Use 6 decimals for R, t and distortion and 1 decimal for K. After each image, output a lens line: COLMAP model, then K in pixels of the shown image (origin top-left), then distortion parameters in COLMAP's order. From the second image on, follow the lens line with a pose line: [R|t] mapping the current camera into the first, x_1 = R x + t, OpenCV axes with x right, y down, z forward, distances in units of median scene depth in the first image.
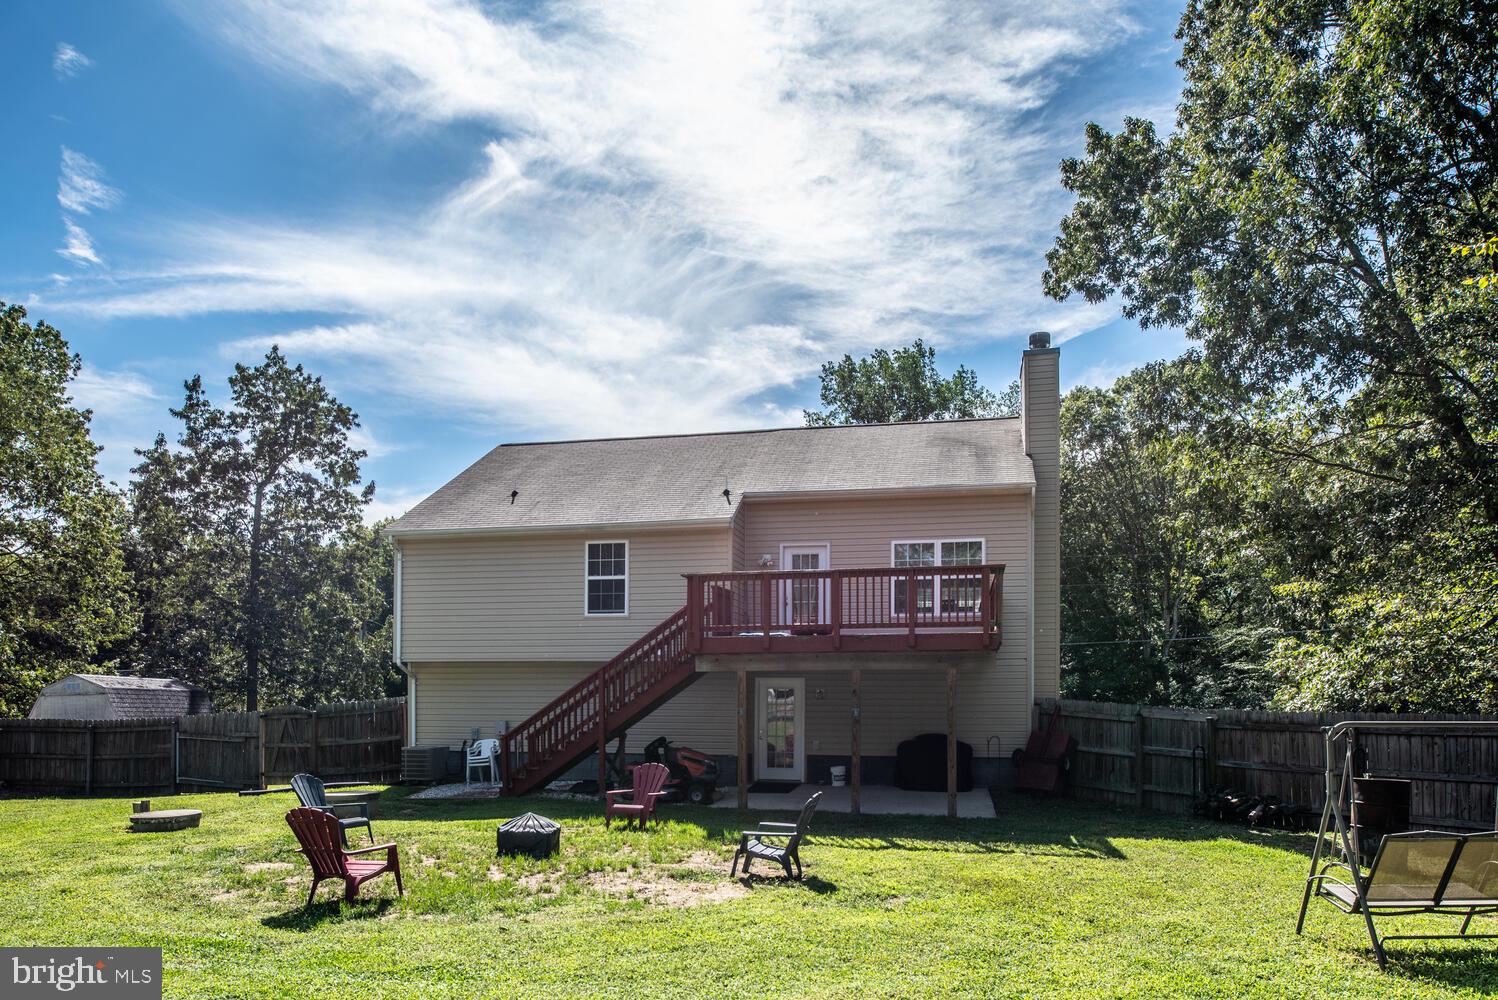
lens RADIAL K [[1056.4, 0, 749.0], [0, 1056.4, 500.0], [0, 0, 1]] dist [0.000706, 0.001675]
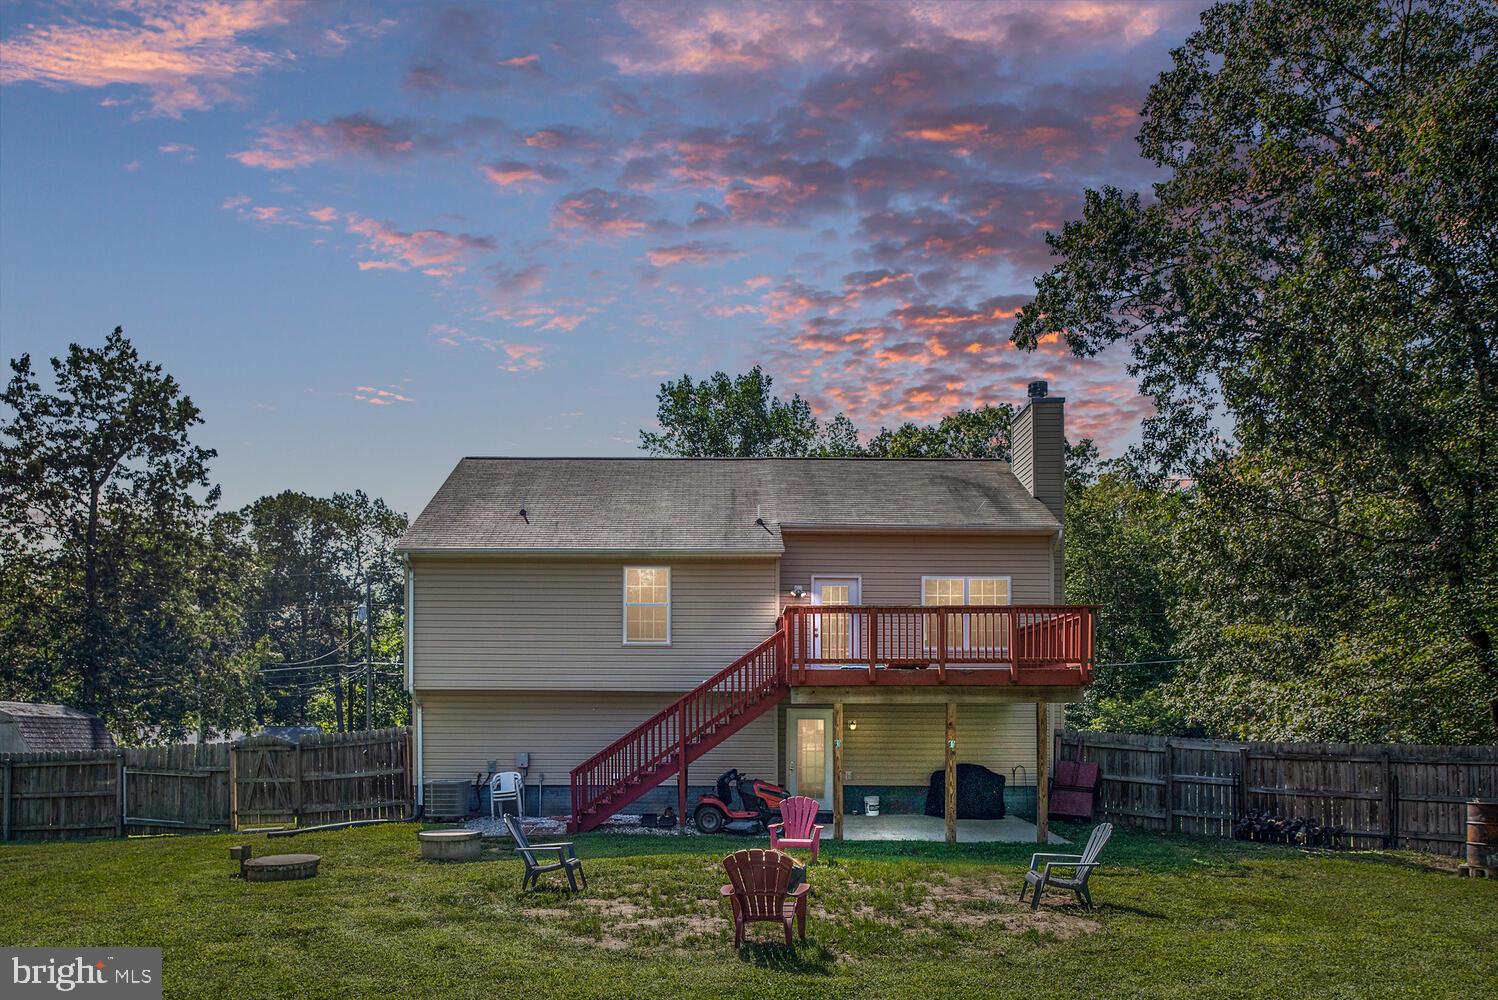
lens RADIAL K [[1089.7, 0, 724.7], [0, 1089.7, 513.3], [0, 0, 1]] dist [0.000495, 0.004998]
pose [[0.976687, 0.042890, 0.210338, -0.264466], [-0.041640, 0.999079, -0.010366, -0.003338], [-0.210589, 0.001366, 0.977574, 0.003095]]
